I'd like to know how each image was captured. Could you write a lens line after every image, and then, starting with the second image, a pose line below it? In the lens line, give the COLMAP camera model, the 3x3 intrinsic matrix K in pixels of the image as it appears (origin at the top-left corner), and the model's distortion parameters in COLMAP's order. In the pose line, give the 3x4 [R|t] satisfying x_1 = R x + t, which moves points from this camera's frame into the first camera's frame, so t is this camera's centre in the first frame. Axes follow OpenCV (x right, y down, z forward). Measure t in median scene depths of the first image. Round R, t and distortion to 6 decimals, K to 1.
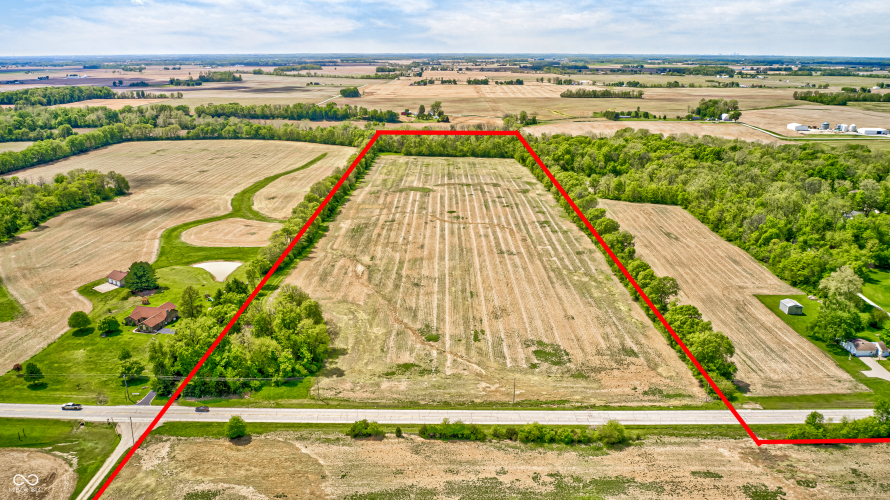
lens RADIAL K [[745.7, 0, 445.1], [0, 745.7, 249.4], [0, 0, 1]] dist [-0.039282, -0.013773]
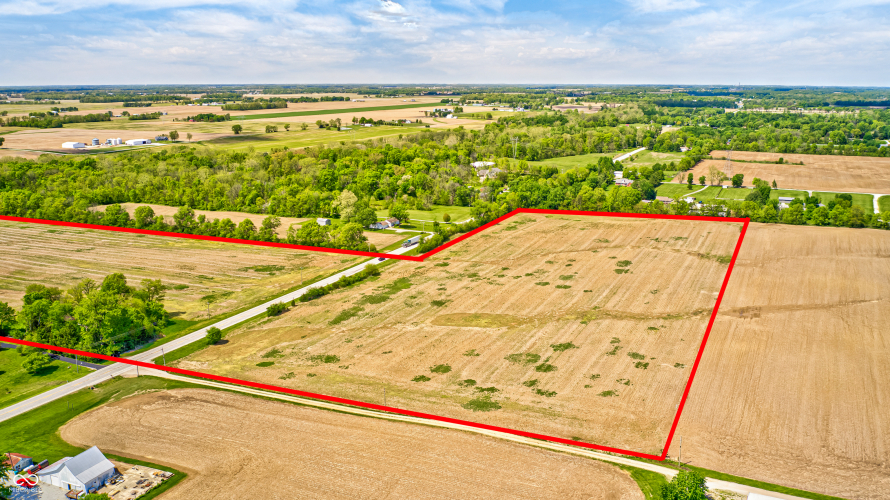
lens RADIAL K [[745.7, 0, 444.5], [0, 745.7, 249.9], [0, 0, 1]] dist [-0.039282, -0.013773]
pose [[0.428456, -0.198507, 0.881488, -1.293396], [0.229384, 0.967505, 0.106383, 0.021602], [-0.873961, 0.156619, 0.460067, -0.100500]]
